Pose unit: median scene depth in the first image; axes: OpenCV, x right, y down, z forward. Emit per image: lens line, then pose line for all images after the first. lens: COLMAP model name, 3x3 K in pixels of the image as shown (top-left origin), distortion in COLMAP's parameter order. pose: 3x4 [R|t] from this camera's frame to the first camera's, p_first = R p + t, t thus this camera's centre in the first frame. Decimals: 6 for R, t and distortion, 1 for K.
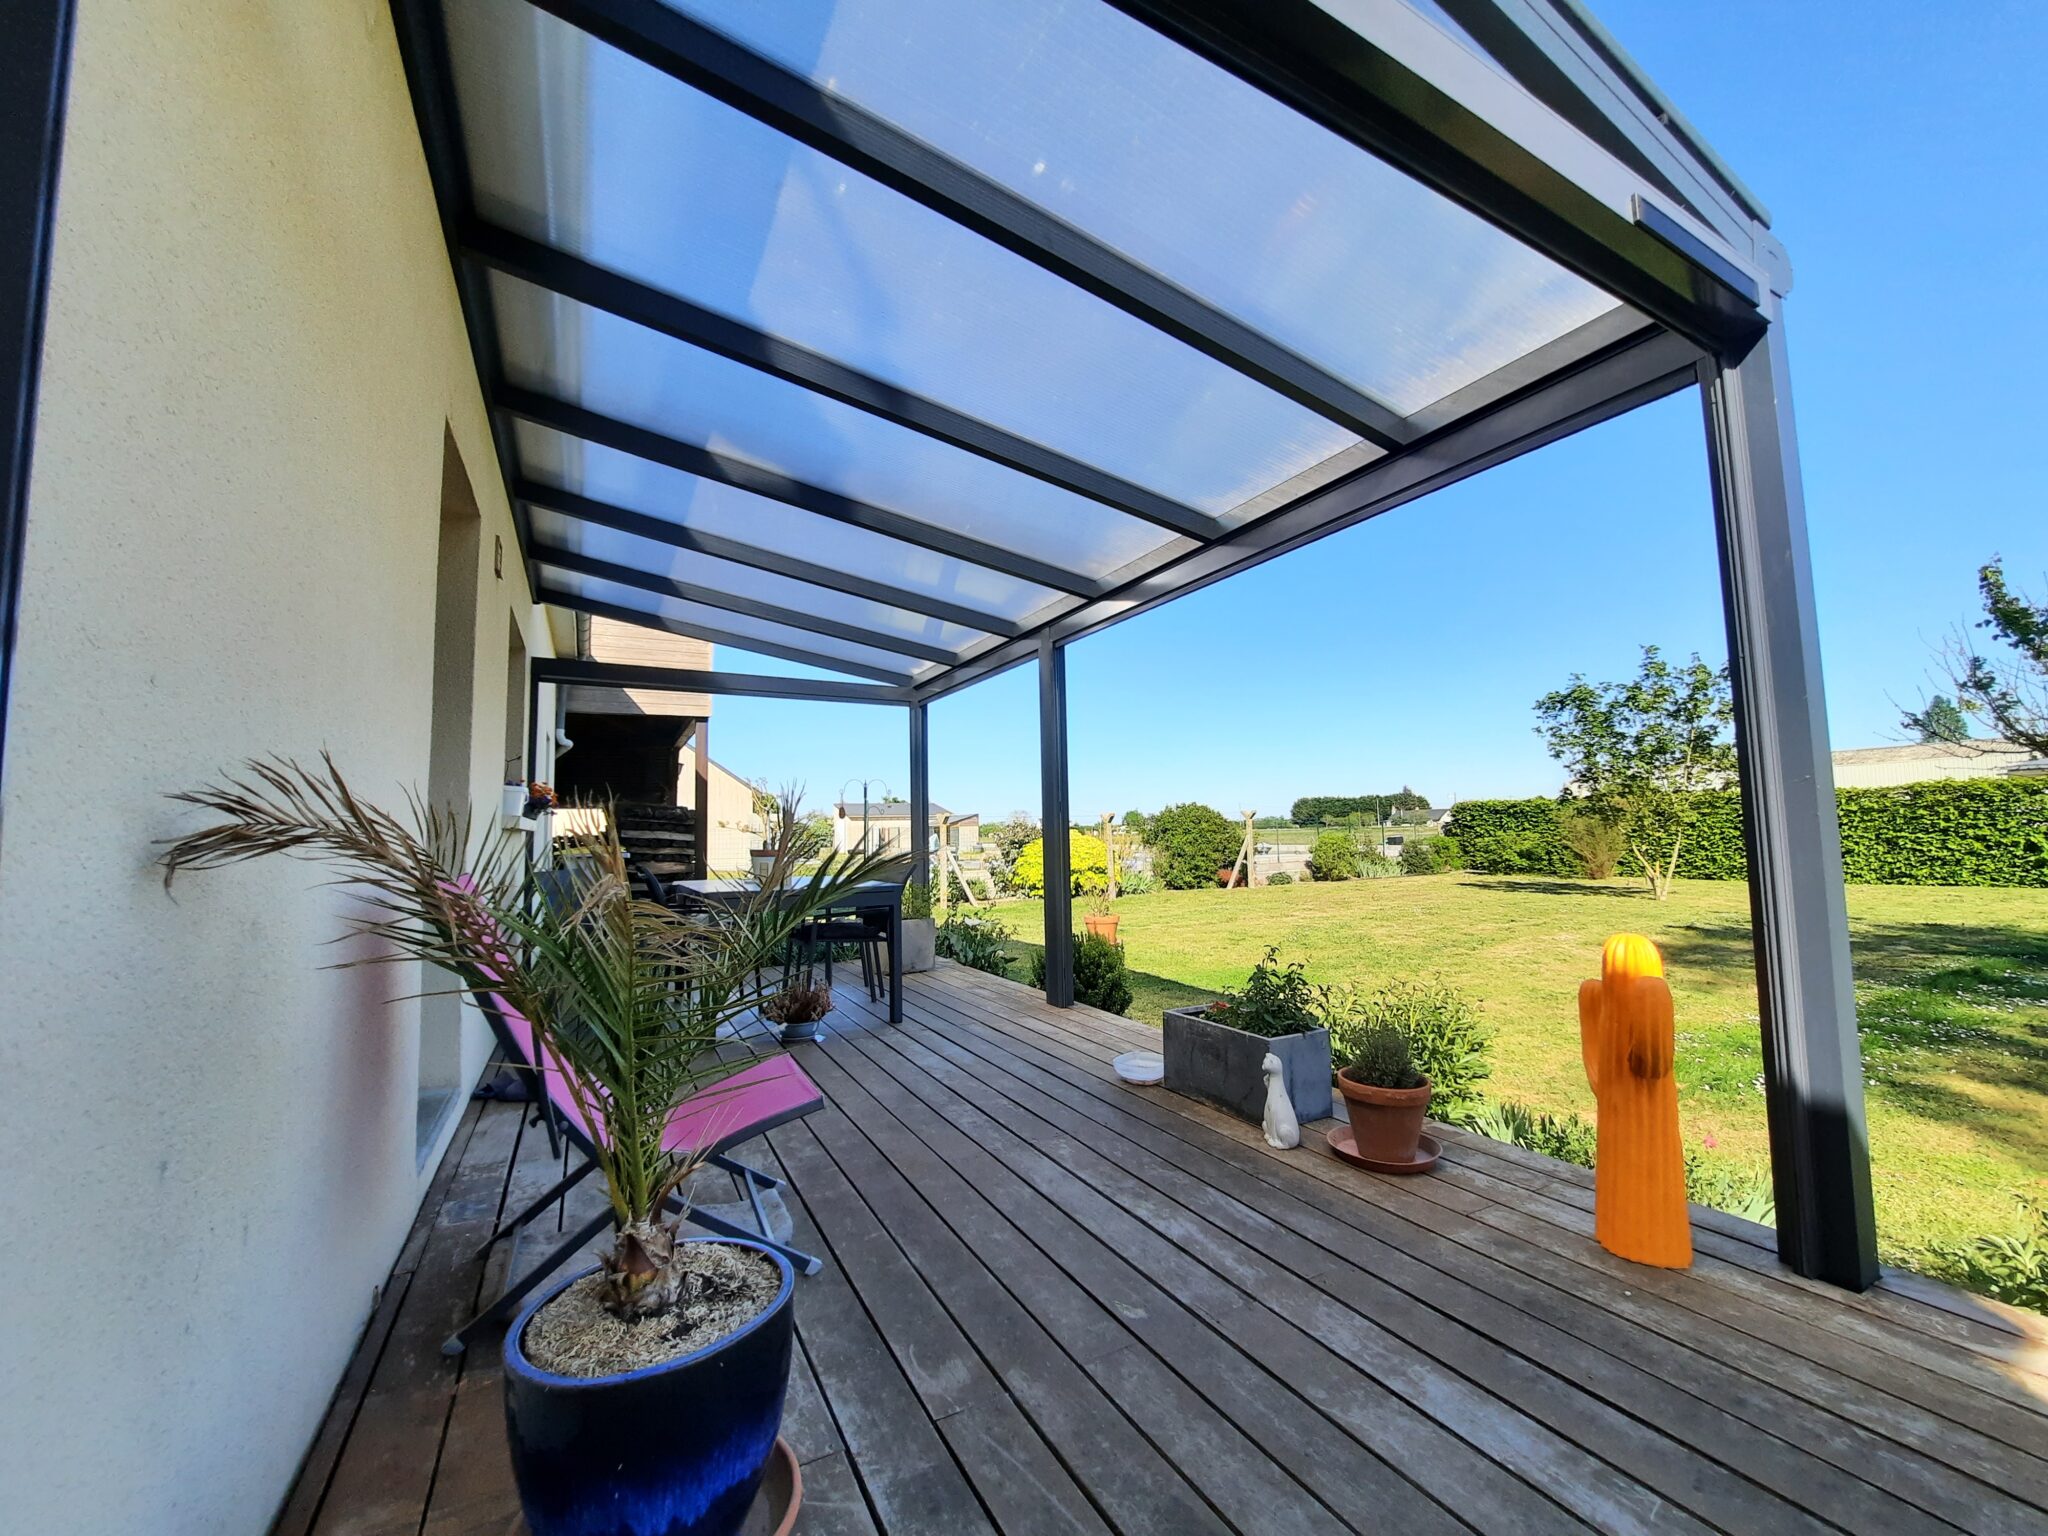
lens RADIAL K [[808.1, 0, 1023.0], [0, 808.1, 784.3], [0, 0, 1]] dist [0.015443, 0.000045]
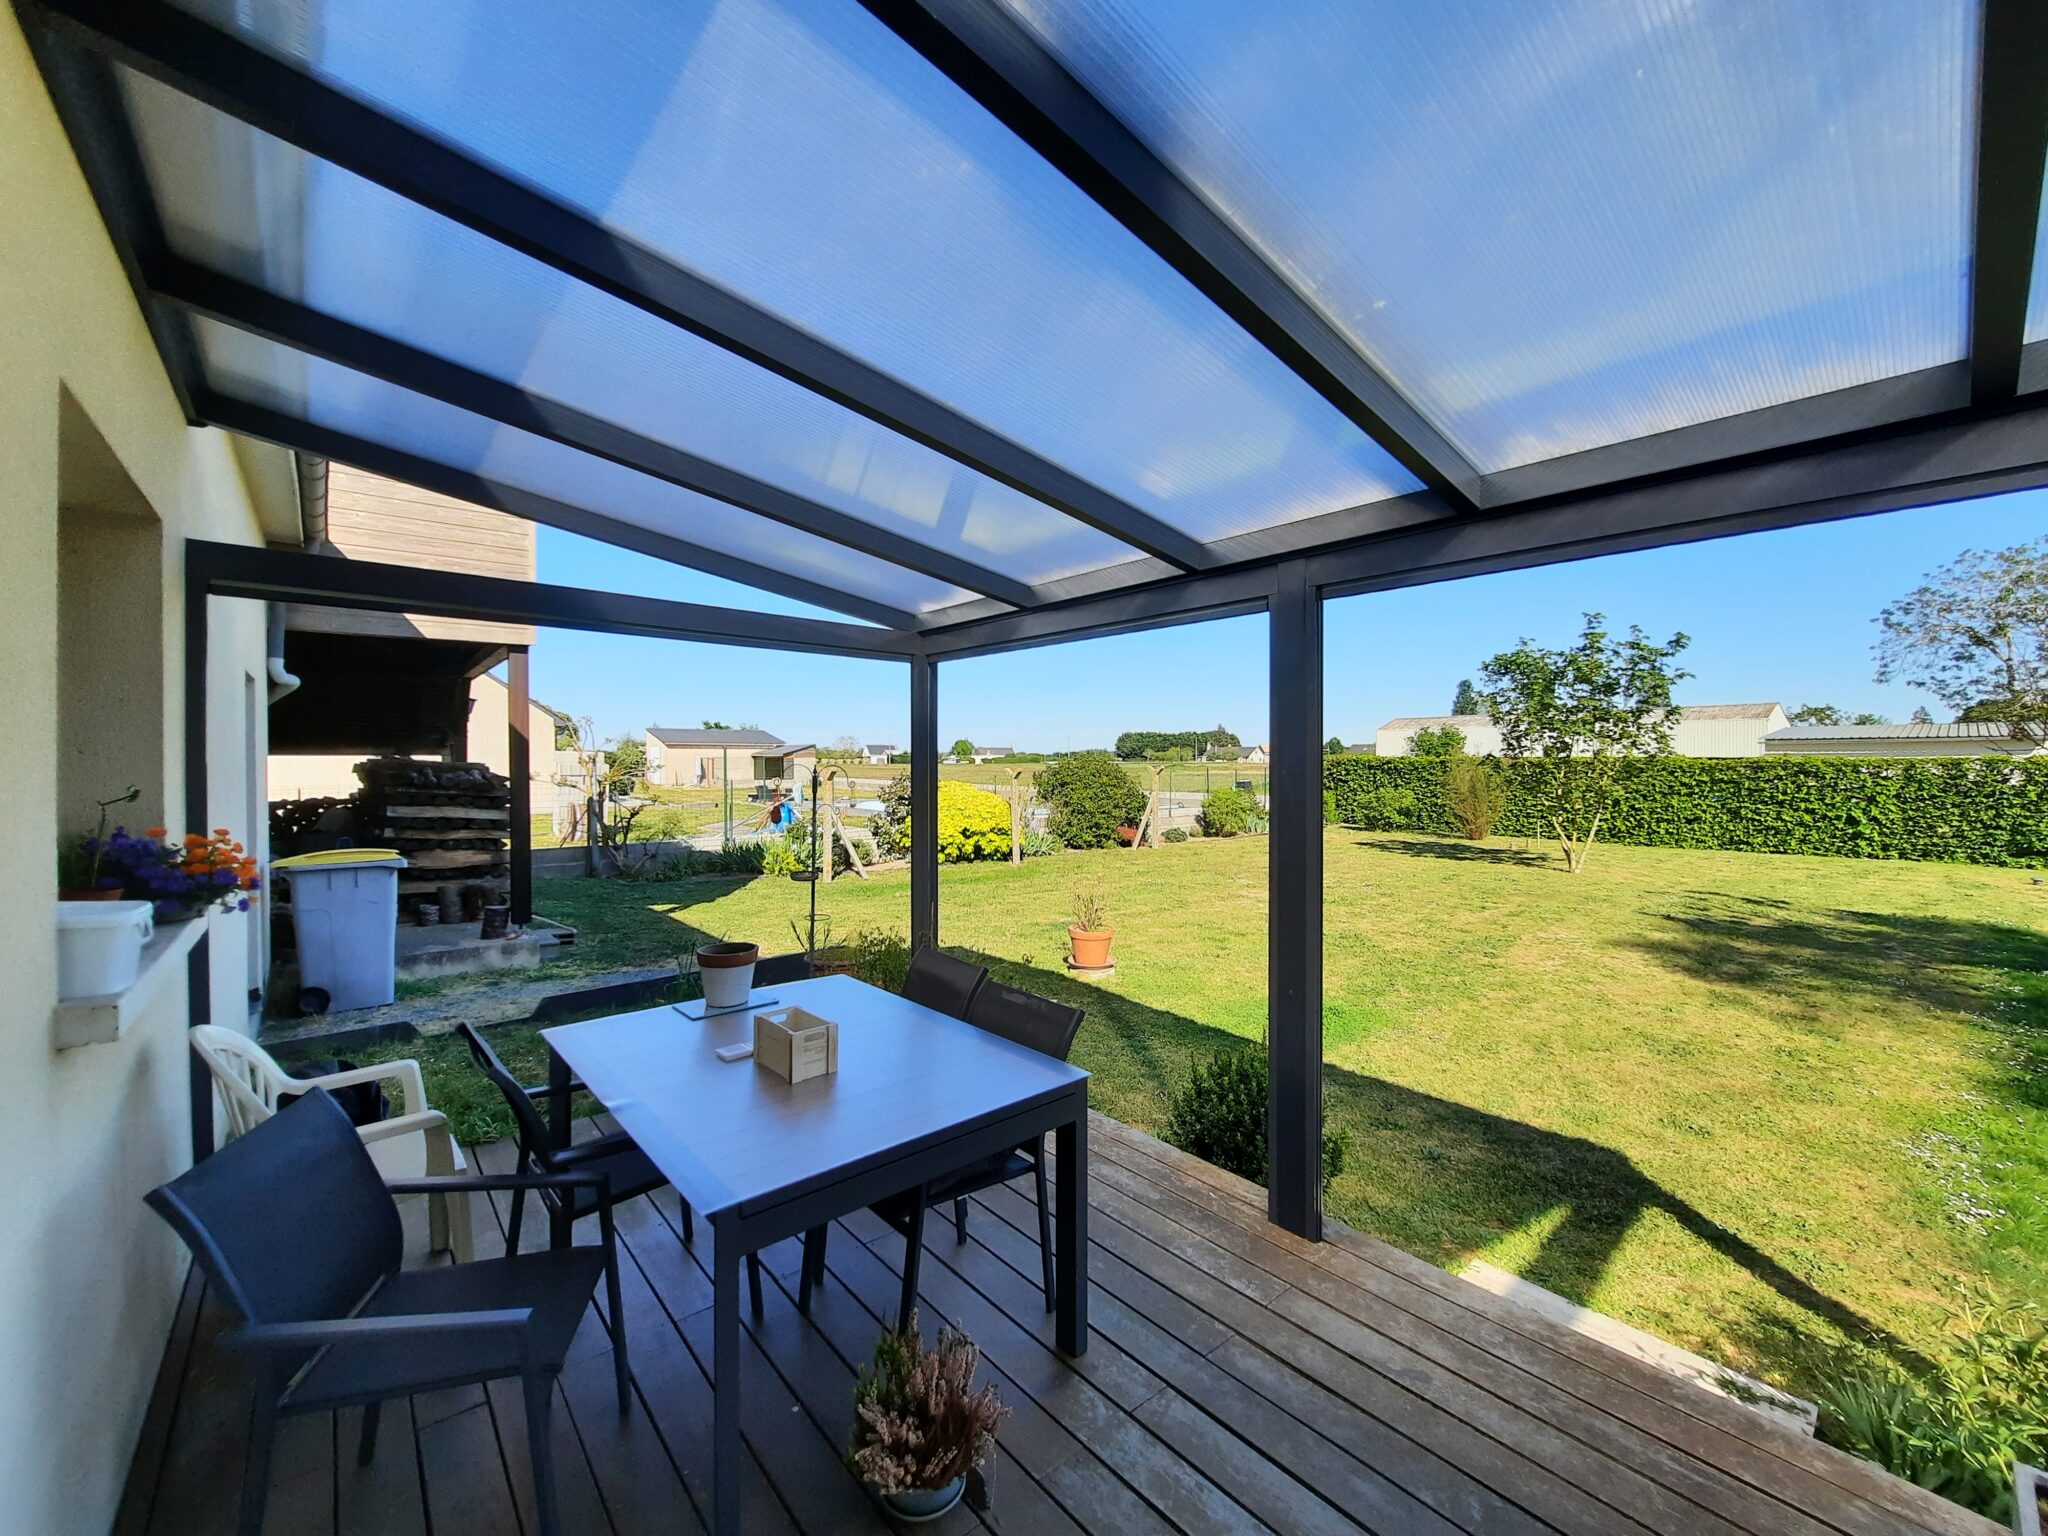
lens RADIAL K [[814.1, 0, 1024.0], [0, 814.1, 768.0], [0, 0, 1]] dist [0.023130, -0.018471]
pose [[0.977853, 0.019603, 0.208373, -0.082273], [-0.033745, 0.997345, 0.064529, -0.025746], [-0.206555, -0.070131, 0.975918, 0.156522]]
